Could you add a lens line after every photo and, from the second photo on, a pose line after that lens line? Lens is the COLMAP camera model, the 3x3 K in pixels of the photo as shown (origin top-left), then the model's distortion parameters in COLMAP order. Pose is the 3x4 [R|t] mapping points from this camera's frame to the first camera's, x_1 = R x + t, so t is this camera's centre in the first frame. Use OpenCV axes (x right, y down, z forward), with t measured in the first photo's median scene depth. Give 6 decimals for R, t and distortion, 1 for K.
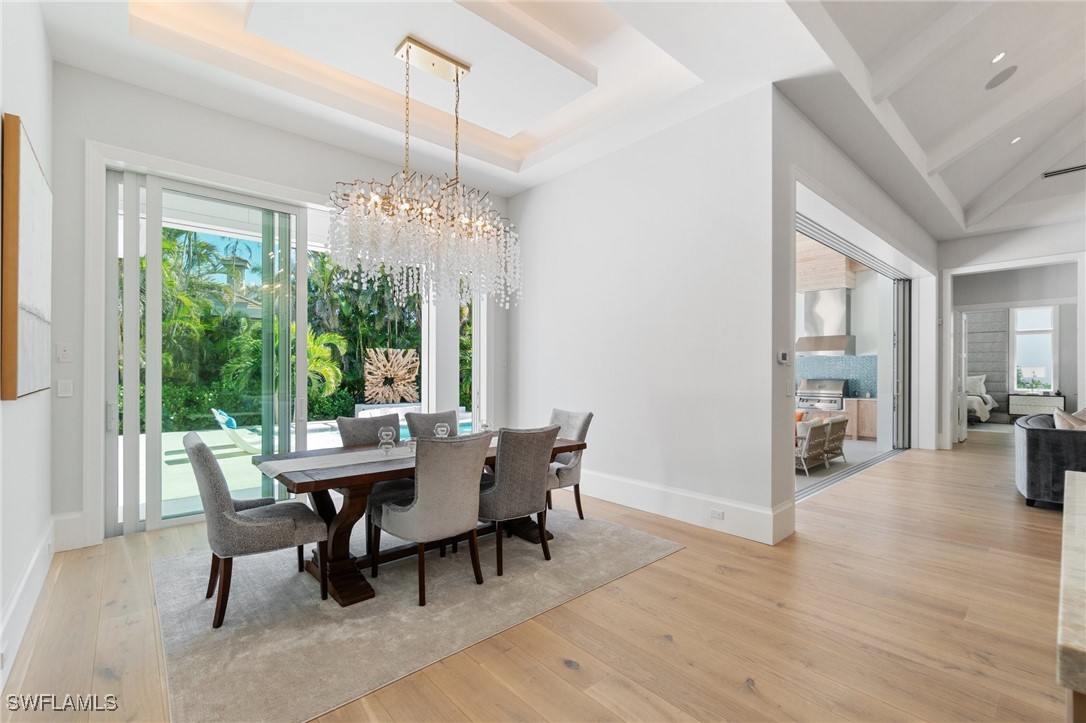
lens RADIAL K [[470.5, 0, 541.3], [0, 470.5, 369.6], [0, 0, 1]] dist [0.001874, 0.000273]
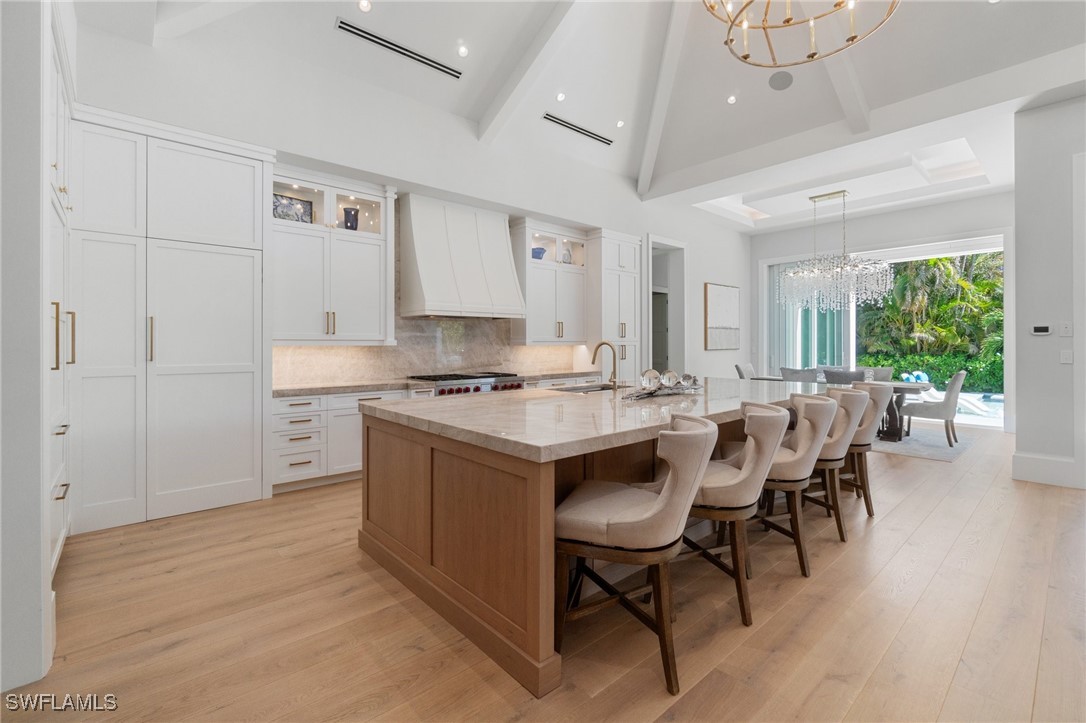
lens RADIAL K [[479.2, 0, 544.3], [0, 479.2, 340.5], [0, 0, 1]] dist [-0.002489, -0.000002]
pose [[0.005554, -0.009696, -0.999938, 0.503939], [0.001832, 0.999951, -0.009686, 0.003108], [0.999983, -0.001778, 0.005572, -0.077699]]
